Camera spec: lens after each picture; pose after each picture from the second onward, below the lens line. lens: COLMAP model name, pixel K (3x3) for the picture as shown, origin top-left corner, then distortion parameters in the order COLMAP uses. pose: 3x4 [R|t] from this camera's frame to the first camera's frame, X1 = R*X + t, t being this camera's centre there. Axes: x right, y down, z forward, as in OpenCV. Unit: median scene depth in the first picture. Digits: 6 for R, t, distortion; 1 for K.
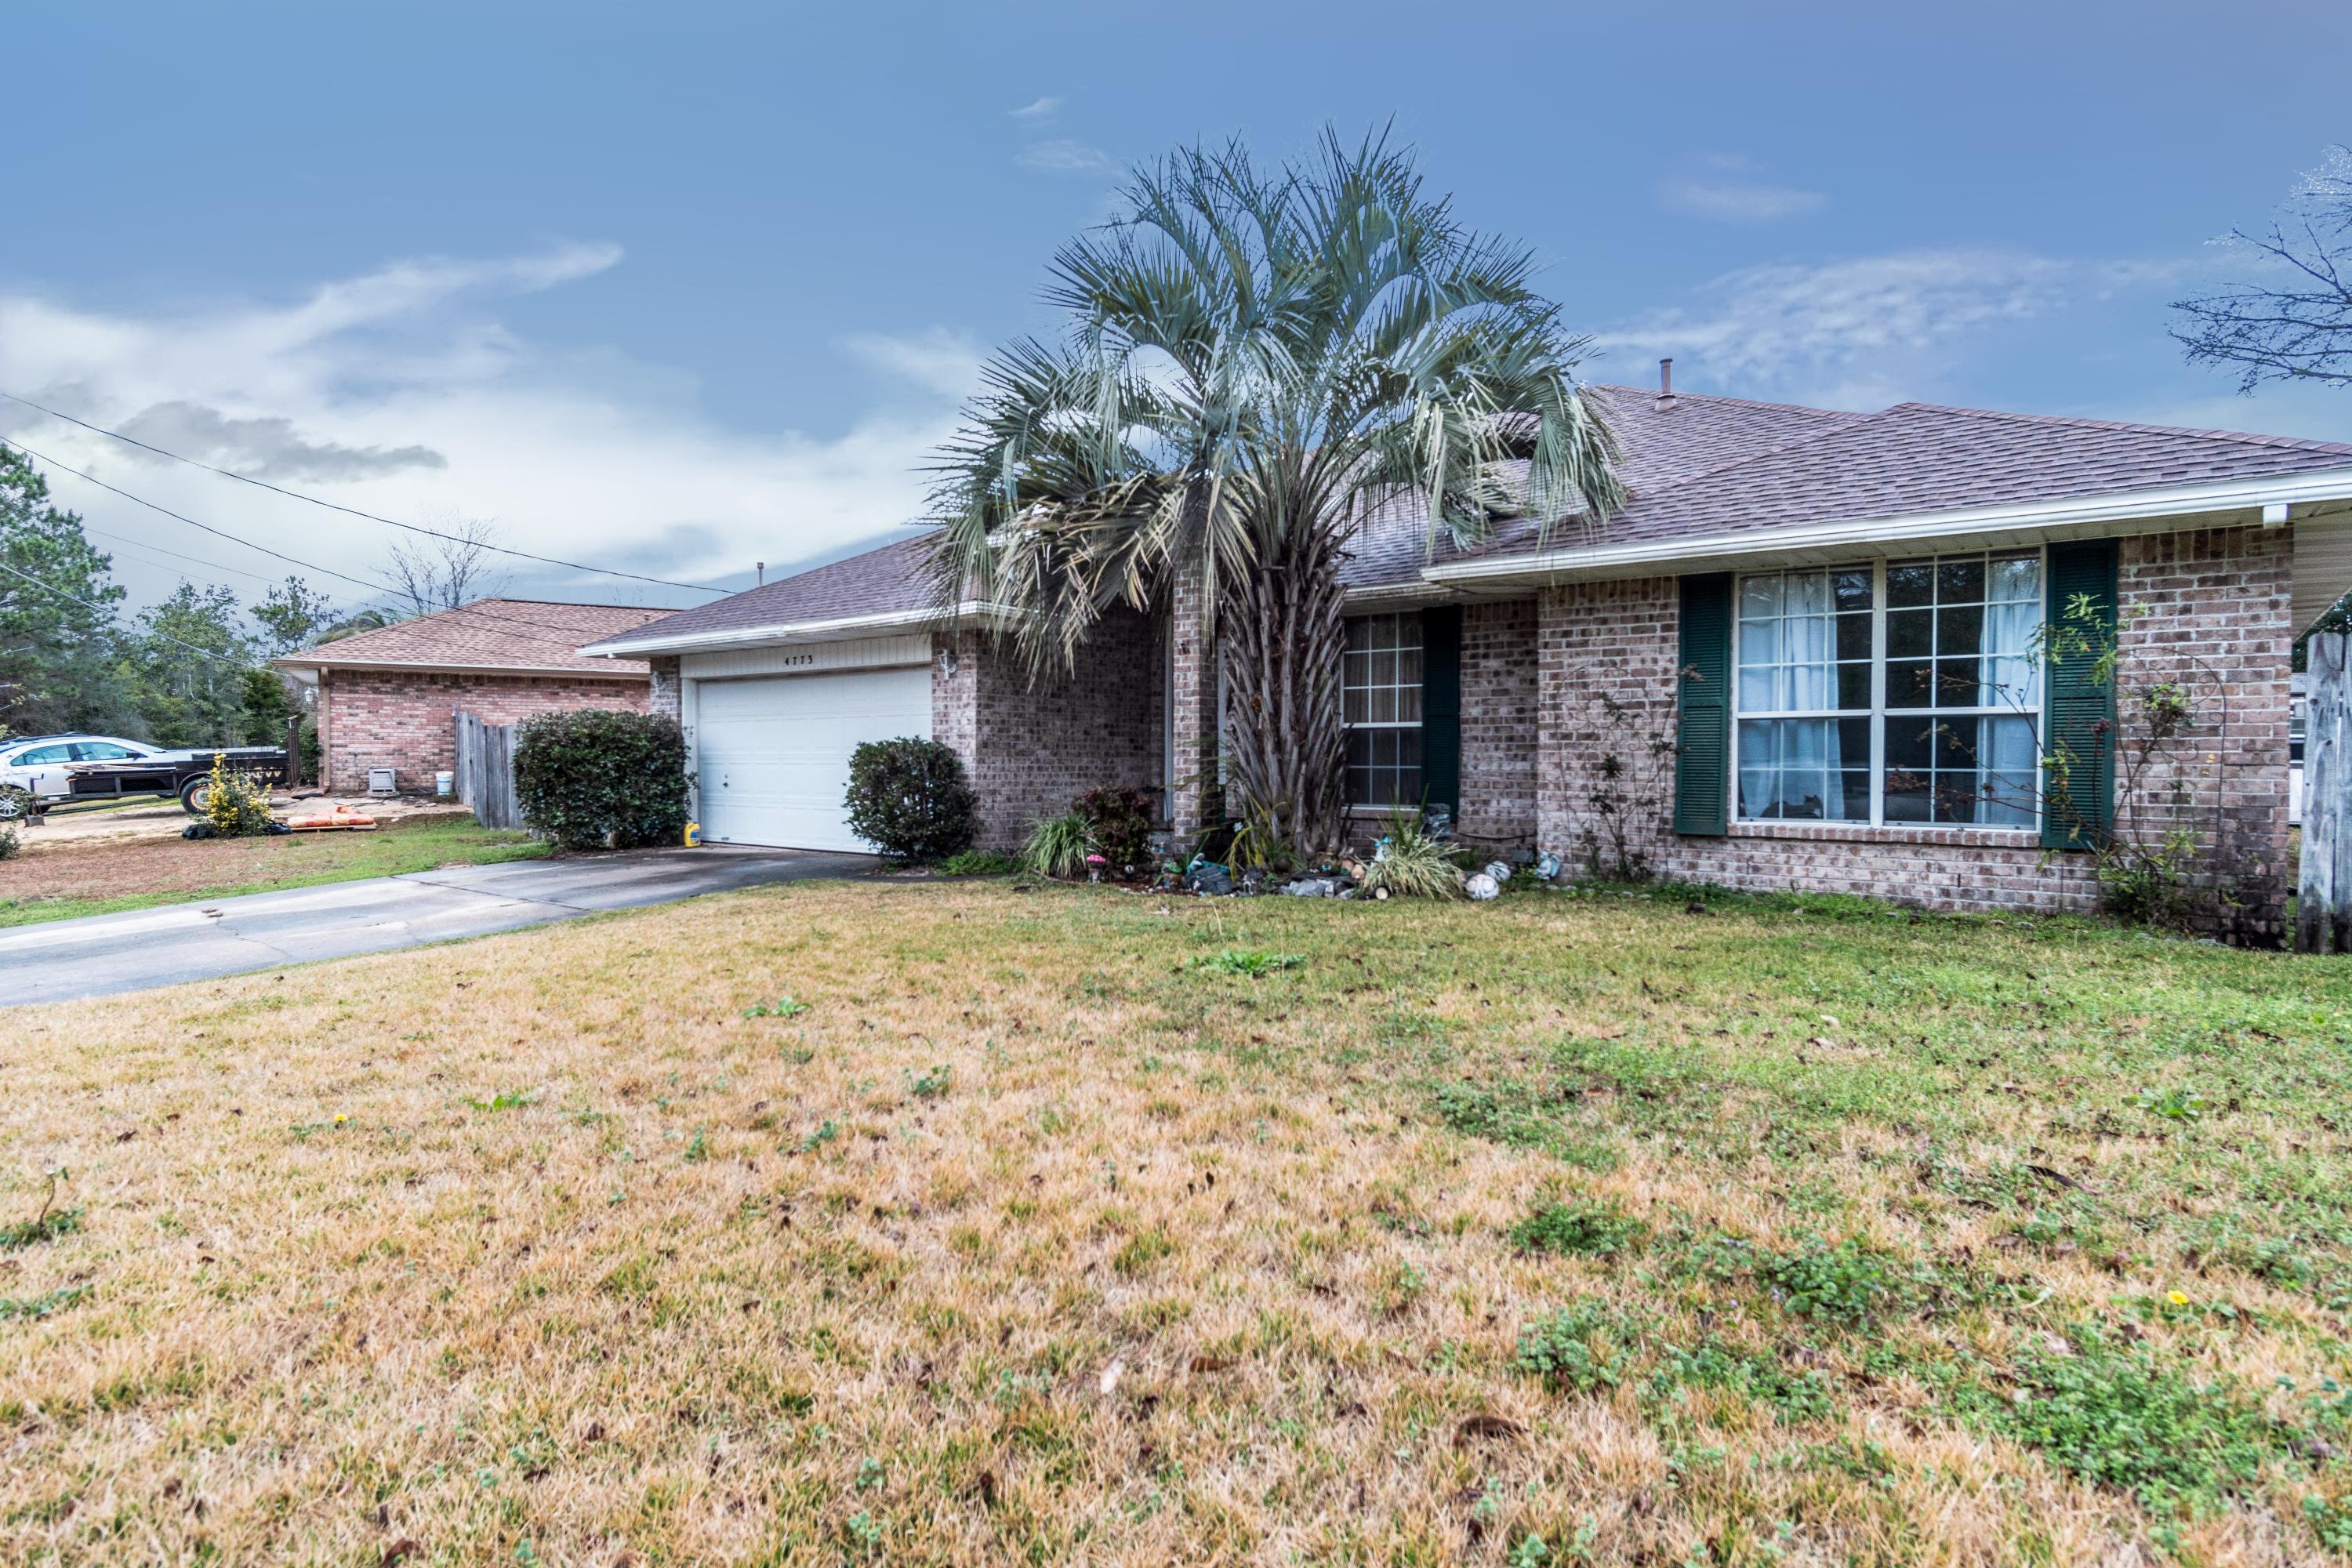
lens RADIAL K [[1250.9, 0, 1166.9], [0, 1250.9, 826.1], [0, 0, 1]] dist [0.004464, 0.001516]
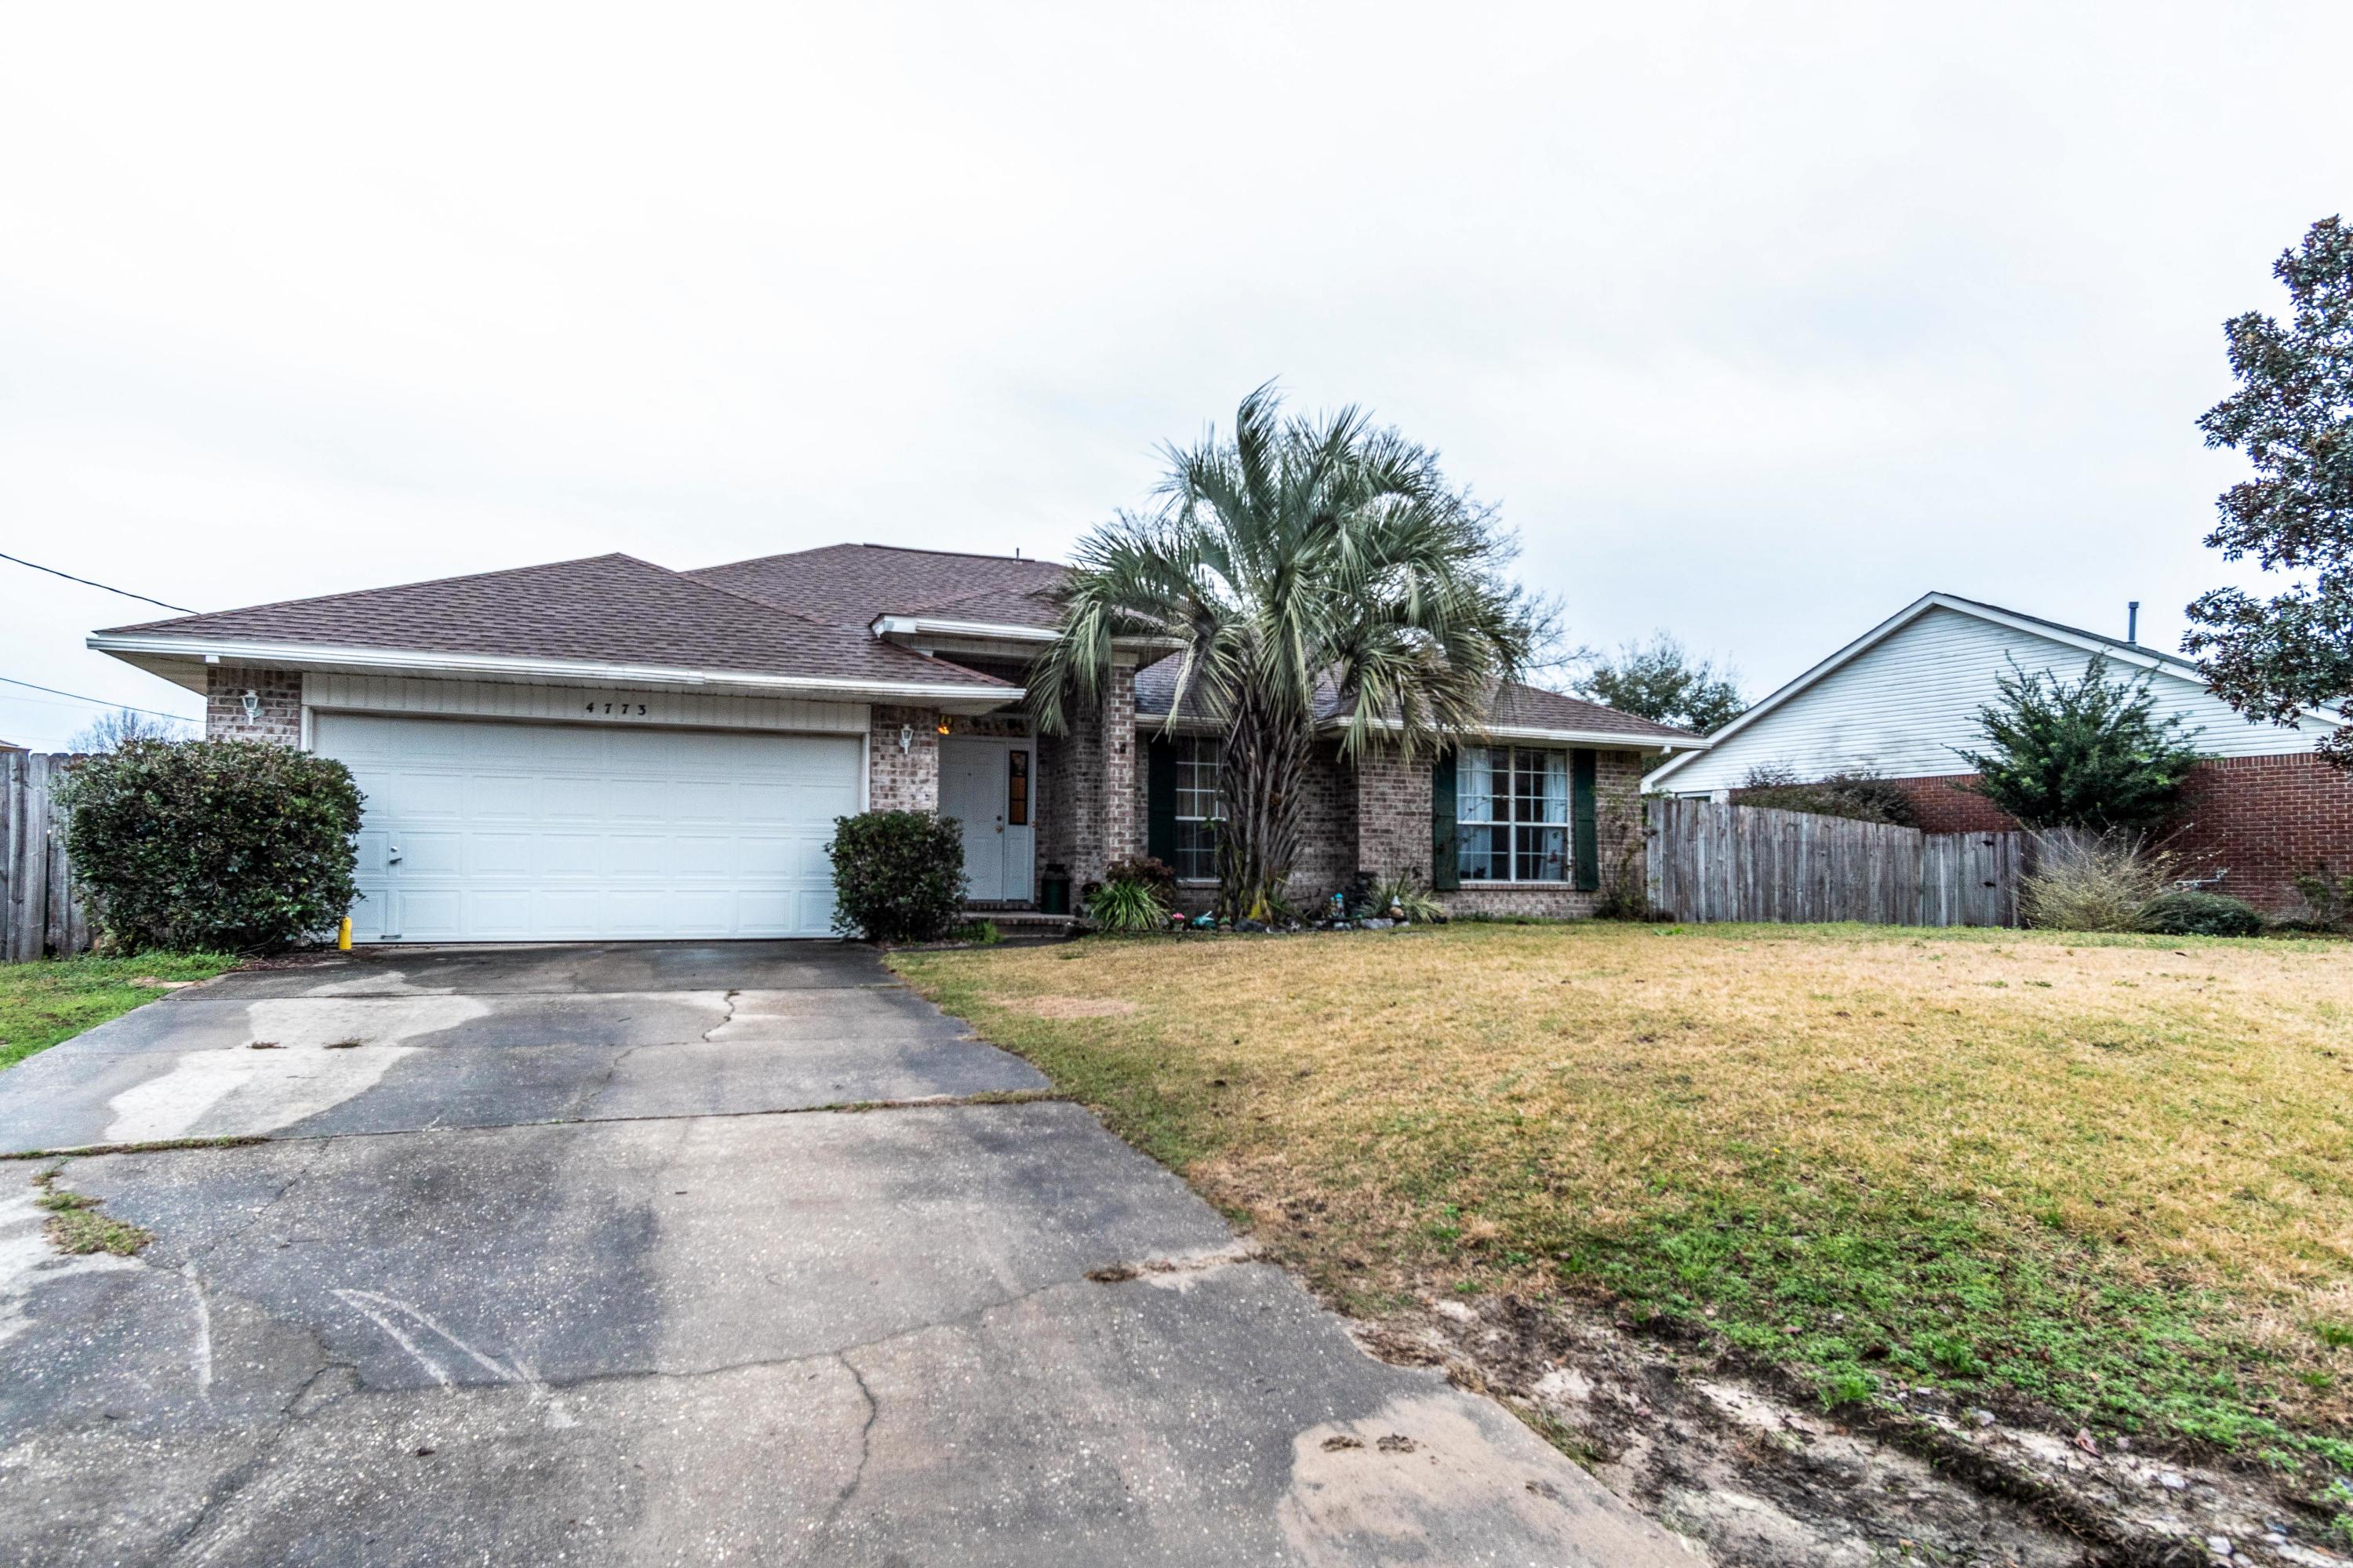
lens RADIAL K [[1251.4, 0, 1167.4], [0, 1251.4, 826.1], [0, 0, 1]] dist [0.004464, 0.001516]
pose [[0.470602, 0.021729, 0.882078, -1.379181], [0.034393, 0.998485, -0.042946, -0.021086], [-0.881675, 0.050547, 0.469142, 0.549839]]
